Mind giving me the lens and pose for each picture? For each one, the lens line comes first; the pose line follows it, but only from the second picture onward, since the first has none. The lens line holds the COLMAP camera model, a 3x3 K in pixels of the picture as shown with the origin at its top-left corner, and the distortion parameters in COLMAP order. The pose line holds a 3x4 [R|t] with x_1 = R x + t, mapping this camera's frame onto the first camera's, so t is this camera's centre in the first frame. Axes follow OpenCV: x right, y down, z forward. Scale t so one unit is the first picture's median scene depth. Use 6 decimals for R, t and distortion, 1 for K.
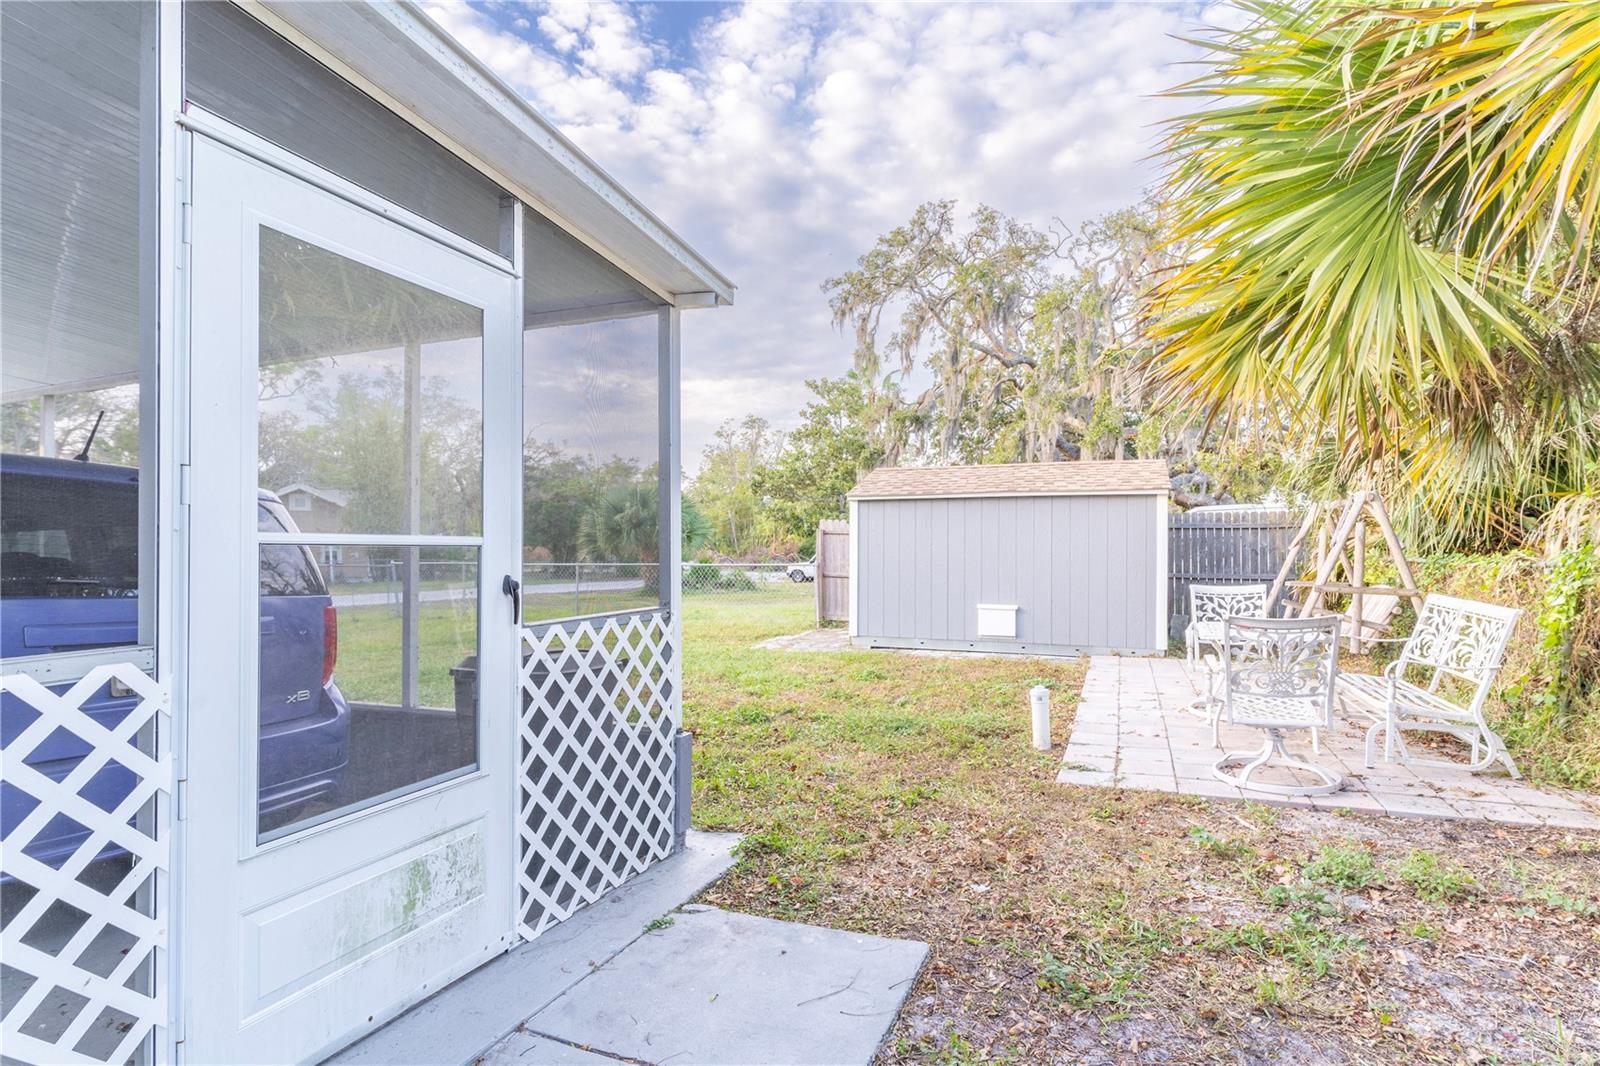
lens RADIAL K [[777.0, 0, 798.4], [0, 777.0, 543.9], [0, 0, 1]] dist [0.003684, -0.000395]
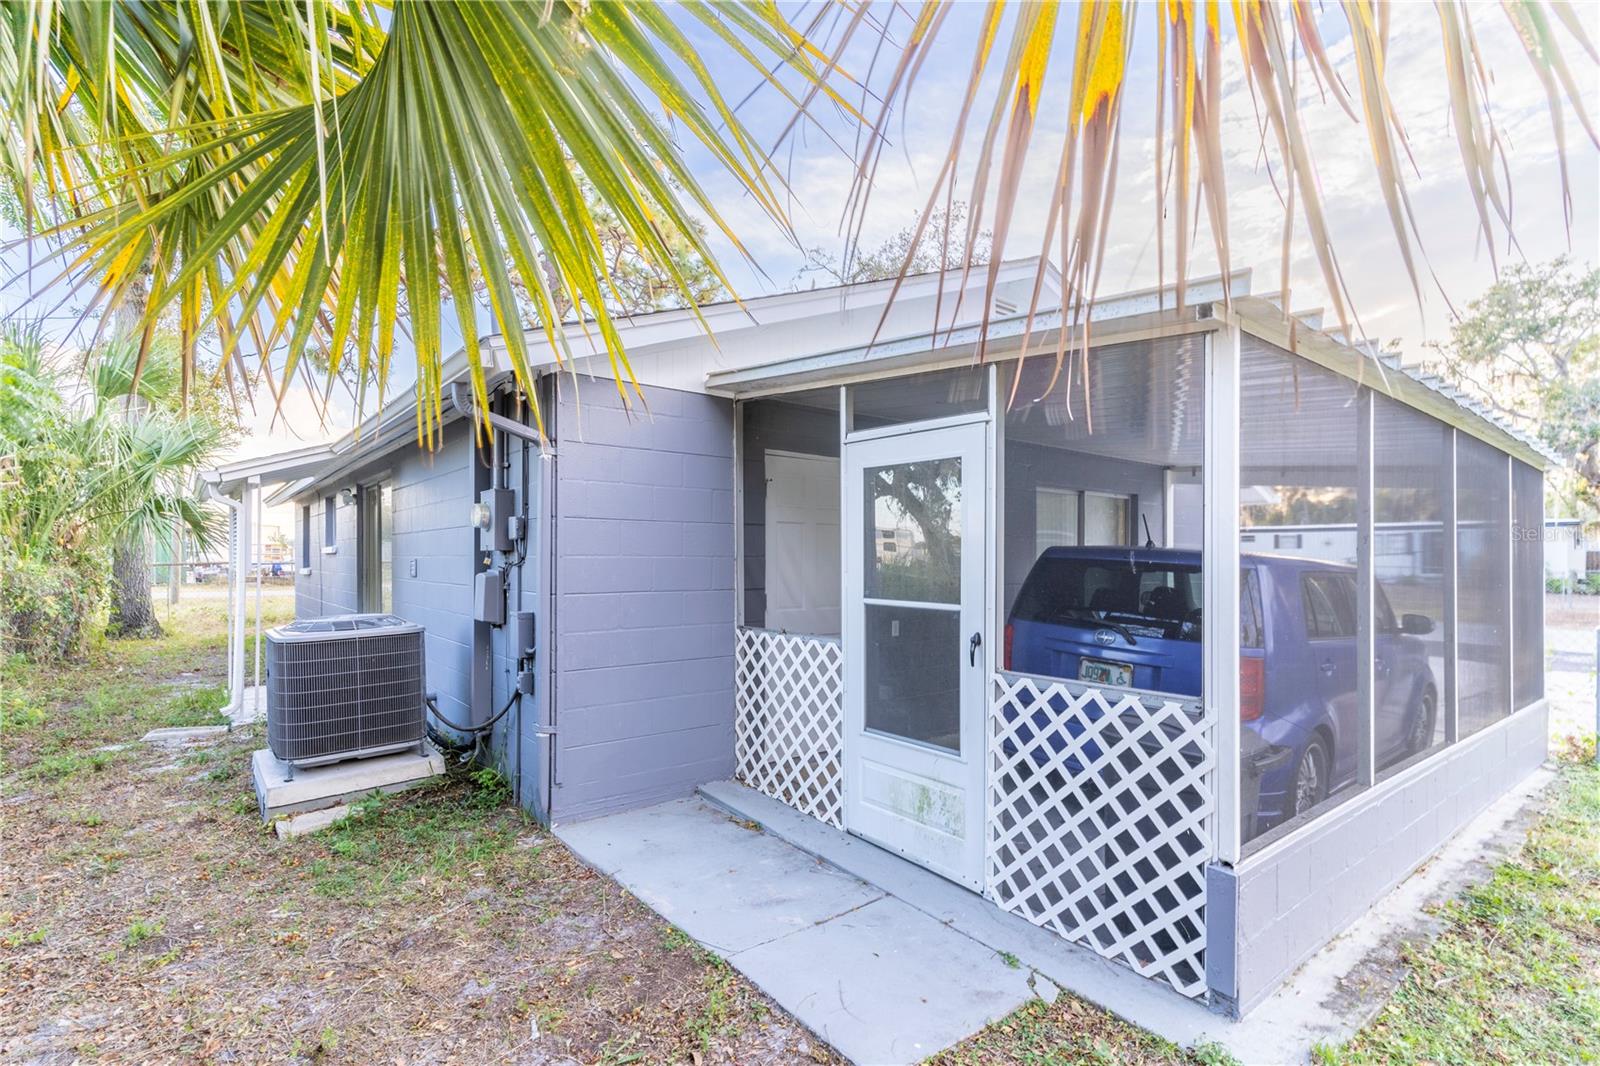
lens RADIAL K [[777.0, 0, 796.2], [0, 777.0, 544.0], [0, 0, 1]] dist [0.003684, -0.000395]
pose [[-0.486456, -0.010292, -0.873644, 0.939378], [0.005452, 0.999875, -0.014815, -0.093312], [0.873688, -0.011970, -0.486339, 1.259975]]
